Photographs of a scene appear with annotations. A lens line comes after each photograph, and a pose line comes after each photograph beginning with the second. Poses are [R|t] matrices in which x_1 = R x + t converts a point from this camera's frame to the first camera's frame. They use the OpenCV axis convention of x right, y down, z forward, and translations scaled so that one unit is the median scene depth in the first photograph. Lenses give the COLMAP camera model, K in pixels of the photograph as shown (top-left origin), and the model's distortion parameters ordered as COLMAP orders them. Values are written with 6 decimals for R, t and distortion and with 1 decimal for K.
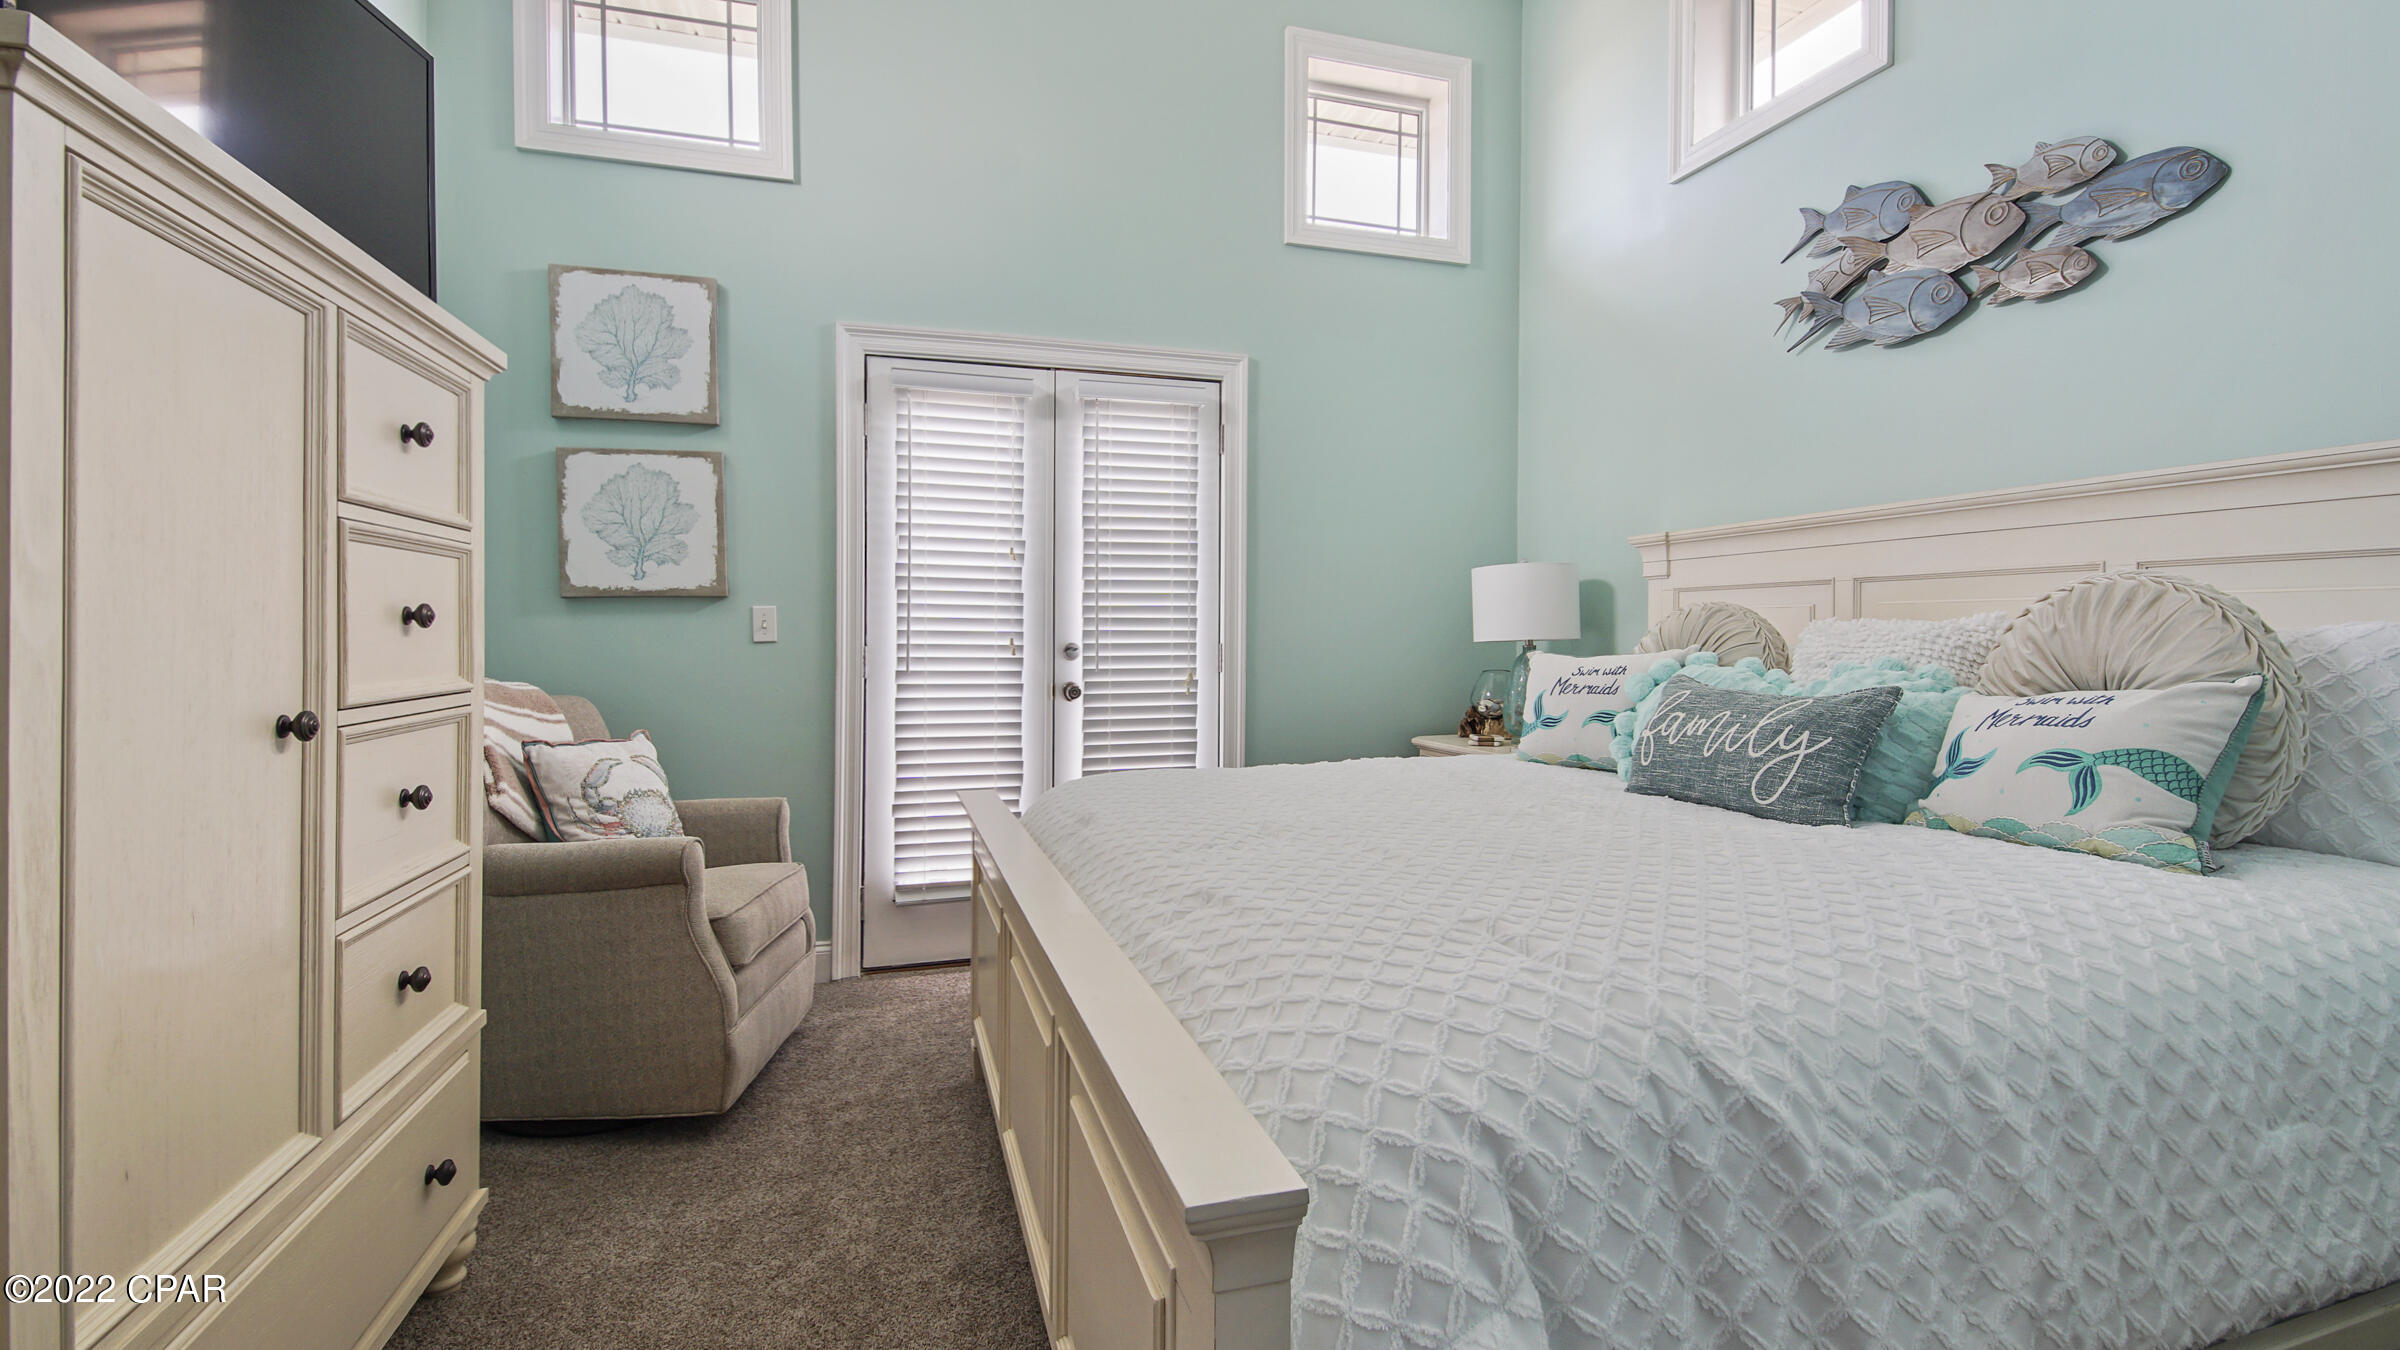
lens RADIAL K [[1057.9, 0, 1203.5], [0, 1057.9, 653.6], [0, 0, 1]] dist [0.040805, -0.023611]
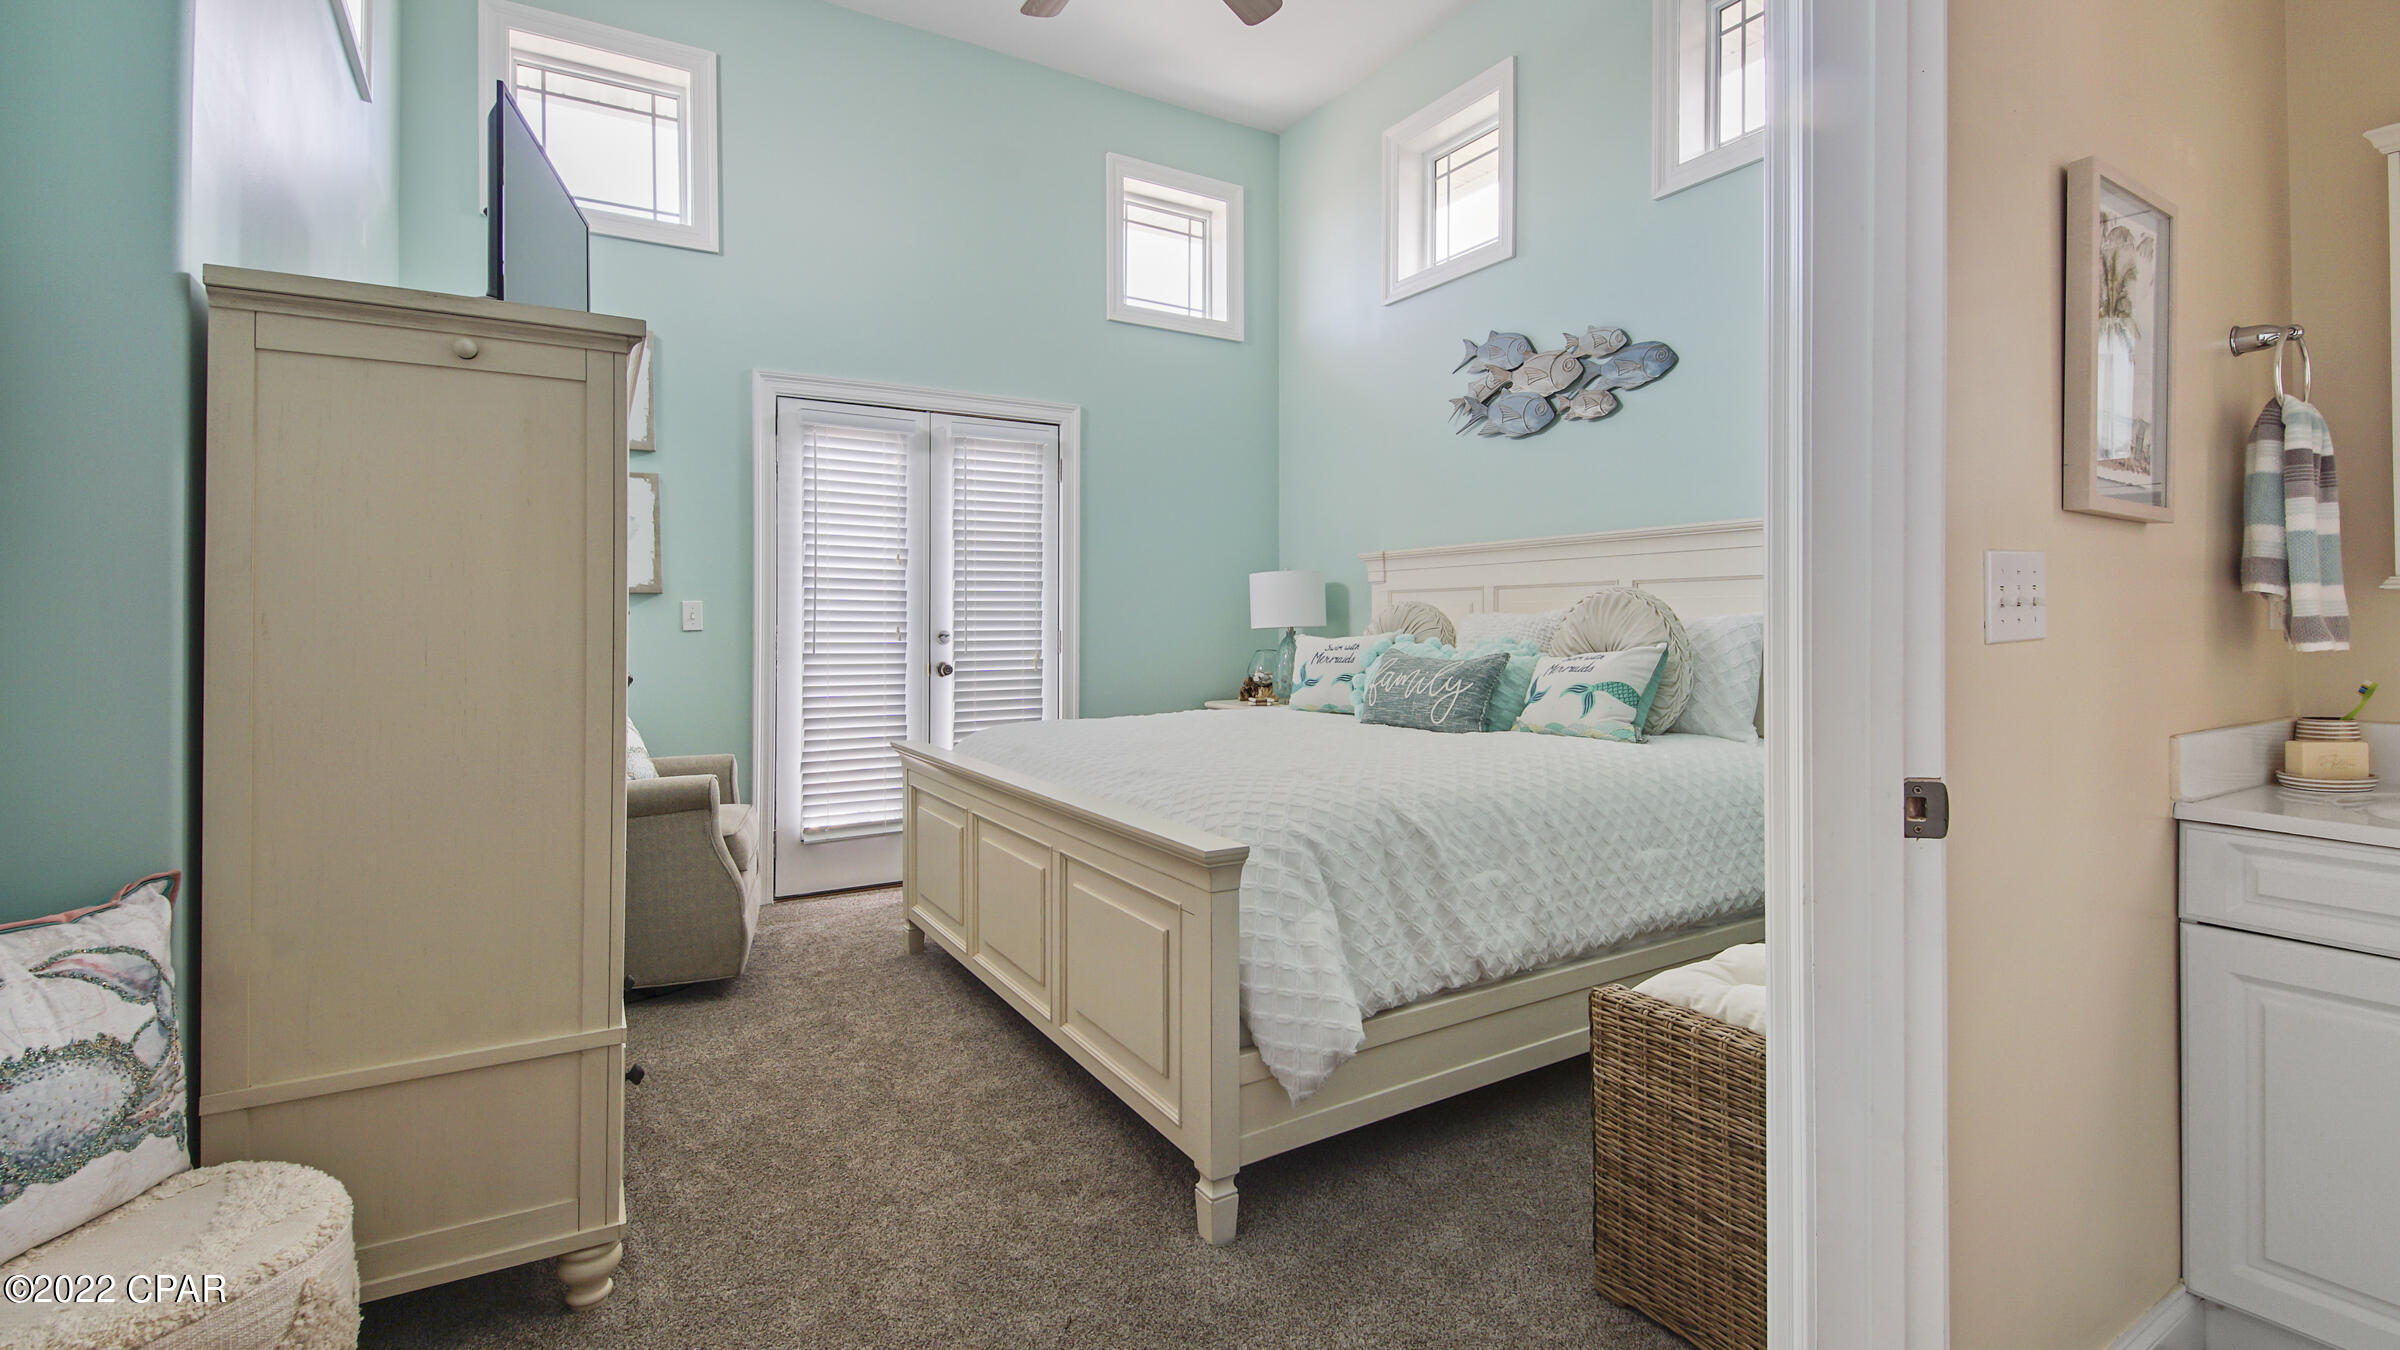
lens RADIAL K [[1057.9, 0, 1203.5], [0, 1057.9, 653.6], [0, 0, 1]] dist [0.040805, -0.023611]
pose [[0.971125, -0.009477, 0.238384, -0.173686], [0.007124, 0.999917, 0.010729, 0.007973], [-0.238466, -0.008721, 0.971112, -0.402500]]
